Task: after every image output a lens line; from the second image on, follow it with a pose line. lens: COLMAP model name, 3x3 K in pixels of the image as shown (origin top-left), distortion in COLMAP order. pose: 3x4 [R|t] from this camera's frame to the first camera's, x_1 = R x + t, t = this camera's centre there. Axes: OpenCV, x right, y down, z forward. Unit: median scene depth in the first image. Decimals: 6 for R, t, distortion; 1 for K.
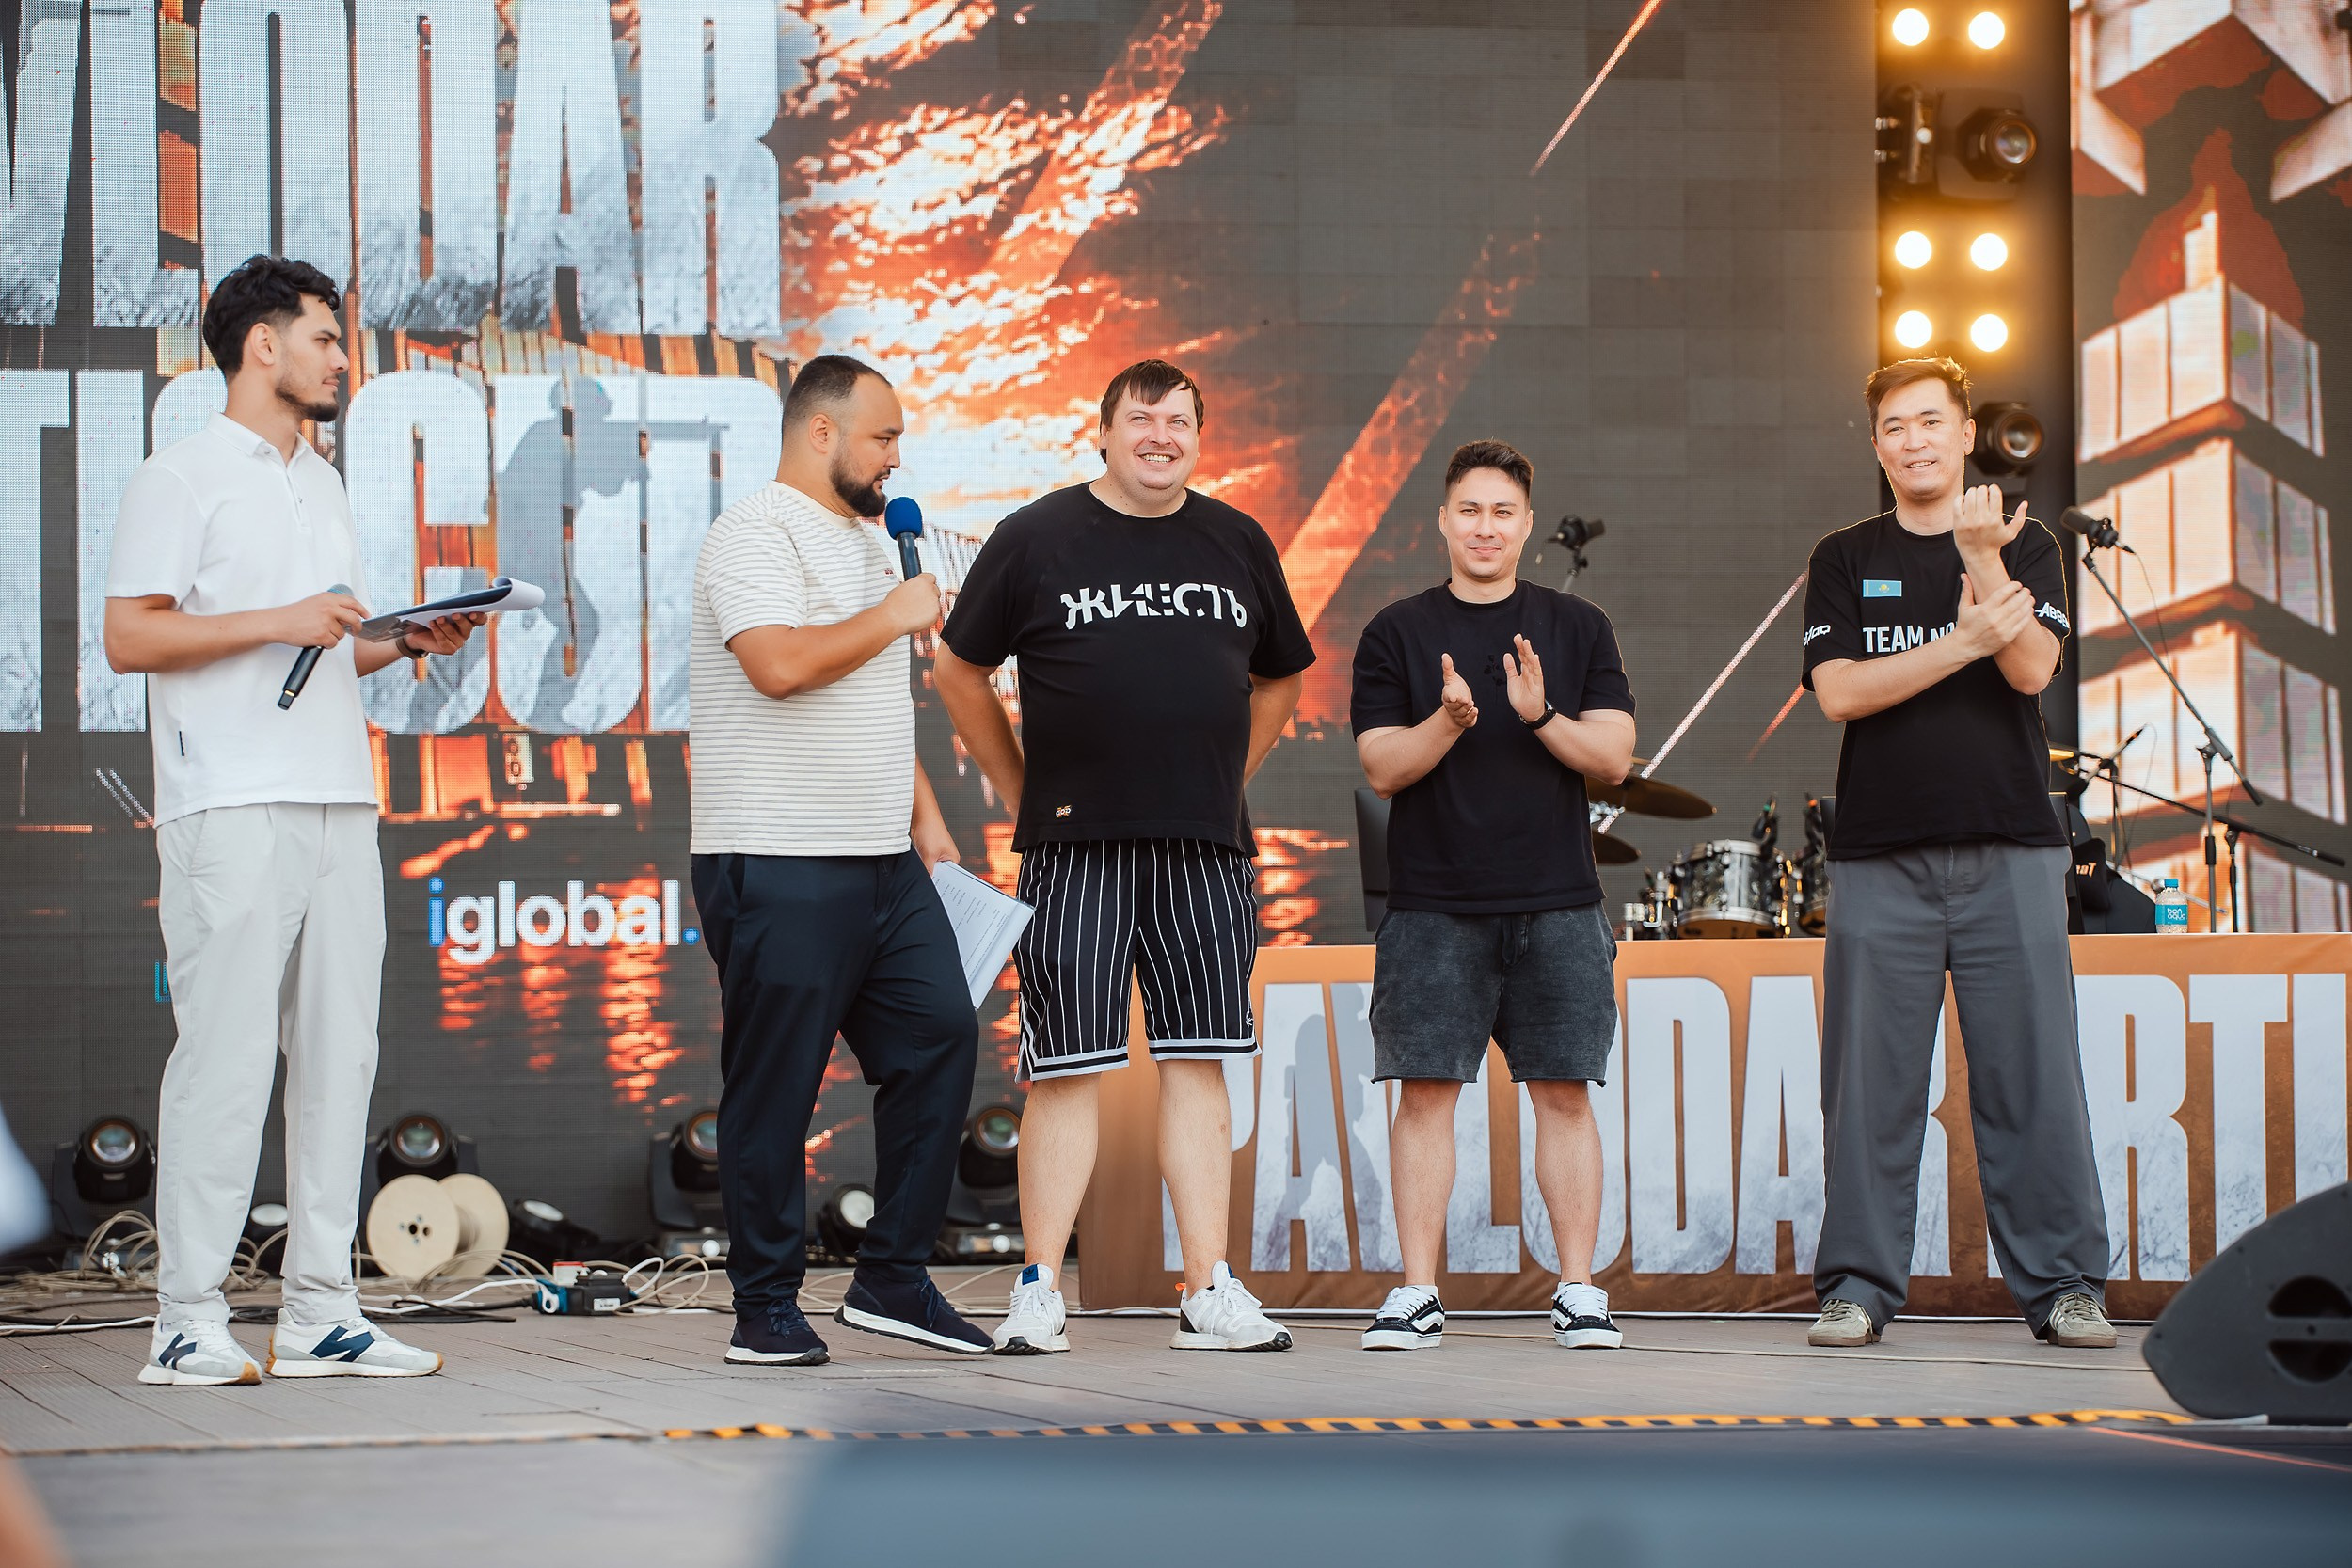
lens RADIAL K [[7695.9, 0, 1175.9], [0, 7695.9, 661.8], [0, 0, 1]] dist [0.274780, 2.677111]
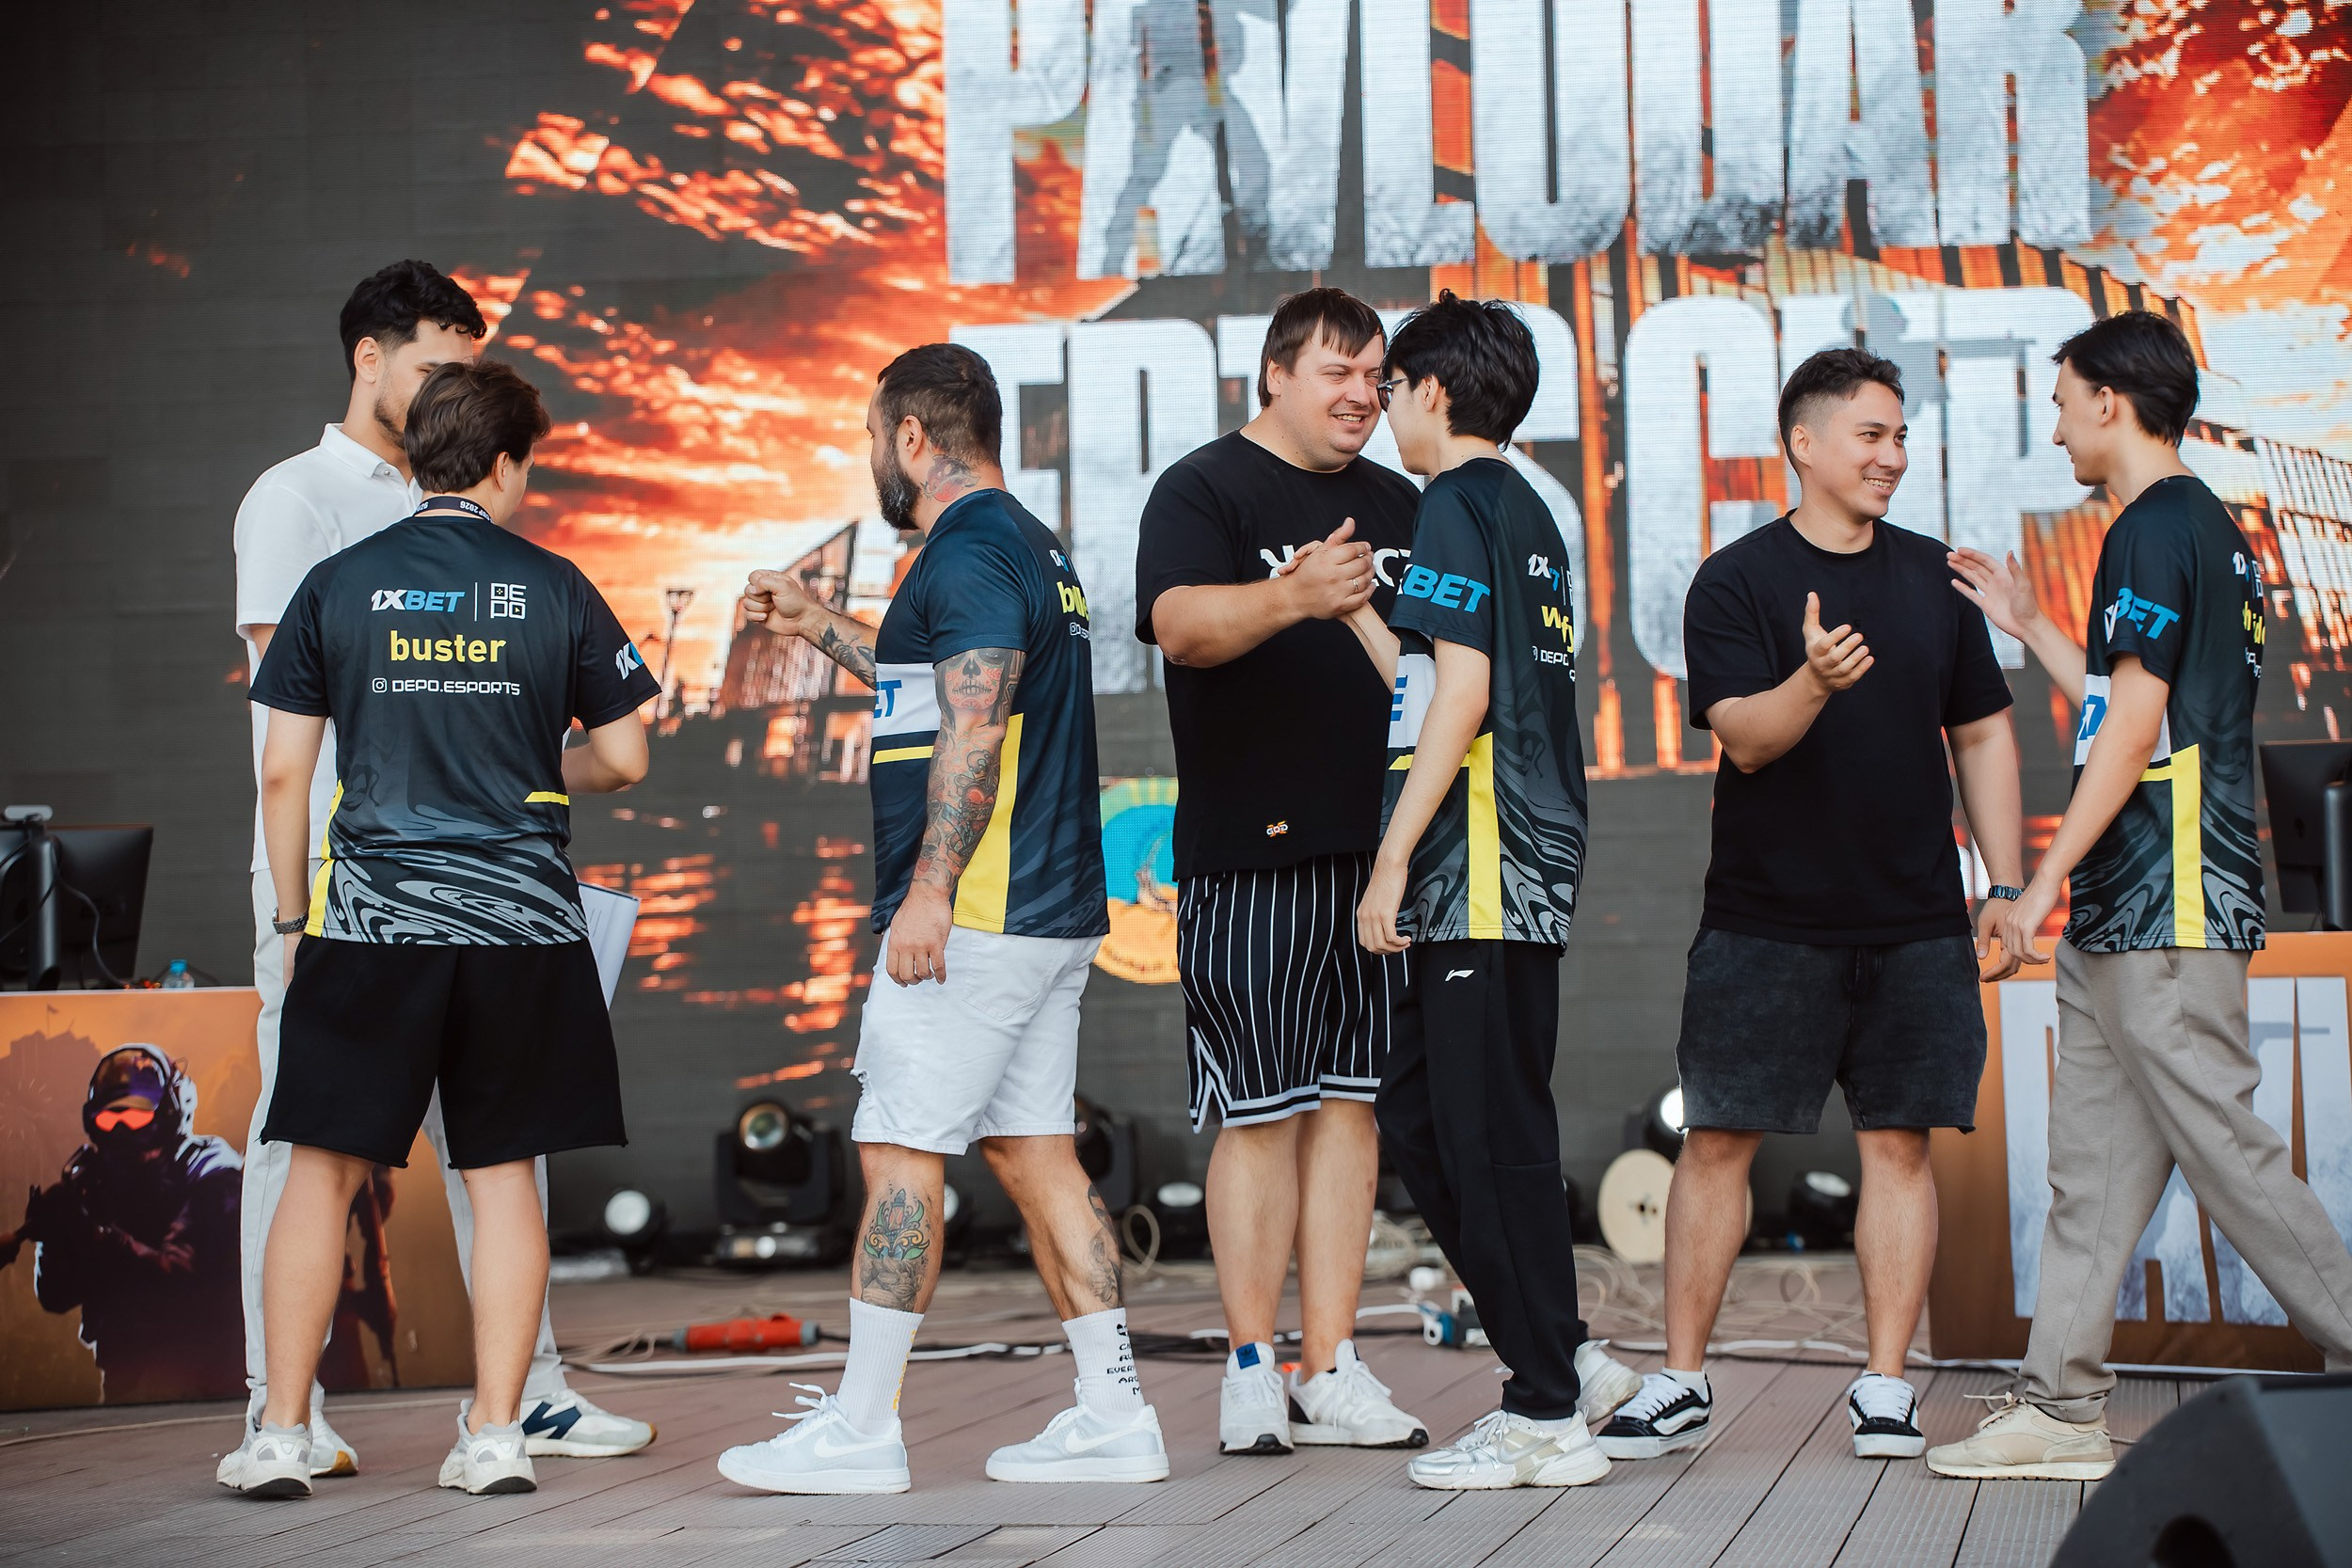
lens RADIAL K [[6855.5, 0, 1175.5], [0, 6855.5, 653.4], [0, 0, 1]] dist [0.240571, 0.423703]
pose [[0.941984, -0.025559, -0.334684, 0.122814], [0.030039, 0.999515, 0.008214, -0.002694], [0.334312, -0.017791, 0.942294, 0.180703]]
